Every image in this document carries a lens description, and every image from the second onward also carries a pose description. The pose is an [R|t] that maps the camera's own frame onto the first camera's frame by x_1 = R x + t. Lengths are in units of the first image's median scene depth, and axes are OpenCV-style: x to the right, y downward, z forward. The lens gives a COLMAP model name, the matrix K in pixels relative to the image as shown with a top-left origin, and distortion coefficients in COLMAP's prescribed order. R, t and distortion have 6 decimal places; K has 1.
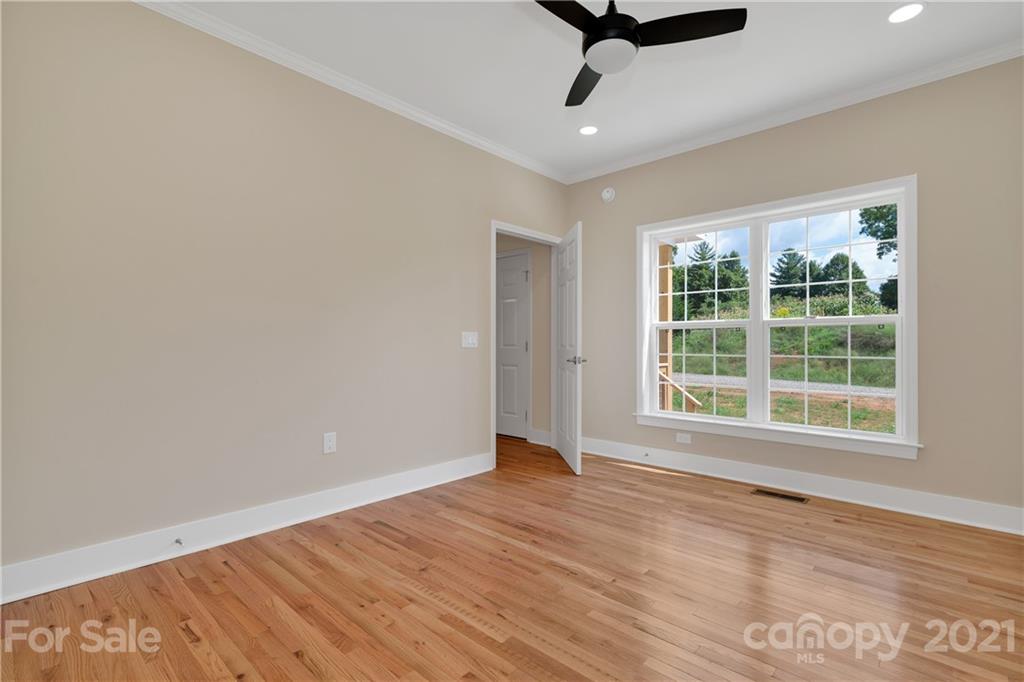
lens RADIAL K [[470.7, 0, 519.8], [0, 470.7, 343.3], [0, 0, 1]] dist [0.002153, -0.000032]
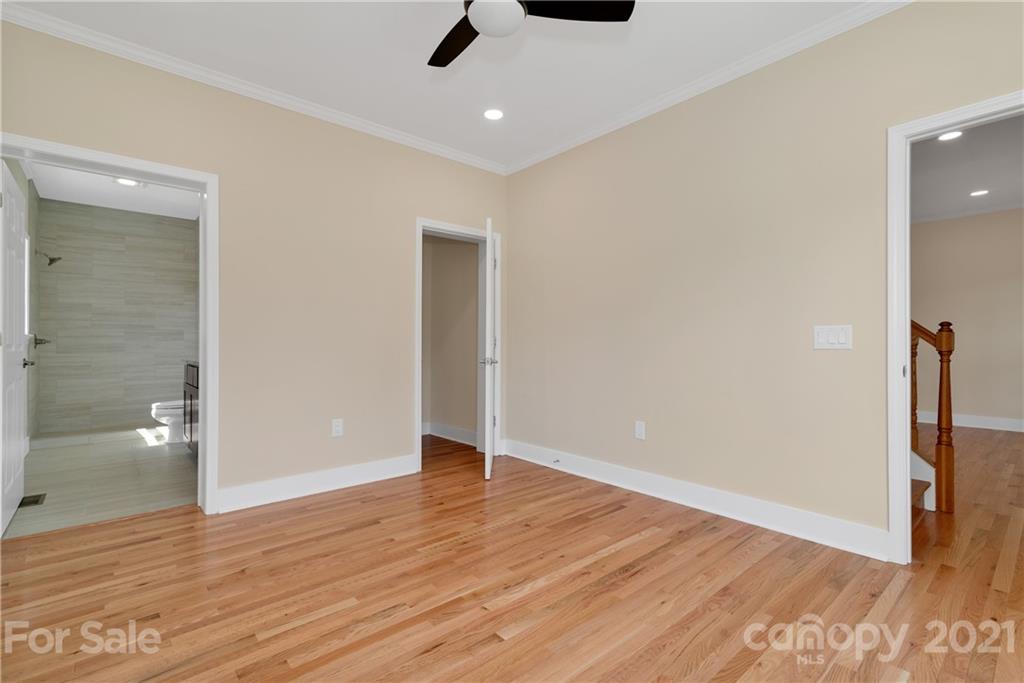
lens RADIAL K [[470.7, 0, 513.1], [0, 470.7, 341.4], [0, 0, 1]] dist [0.002153, -0.000032]
pose [[-0.112972, -0.003880, -0.993591, 0.909897], [0.001961, 0.999990, -0.004128, -0.000987], [0.993596, -0.002415, -0.112963, 0.967794]]
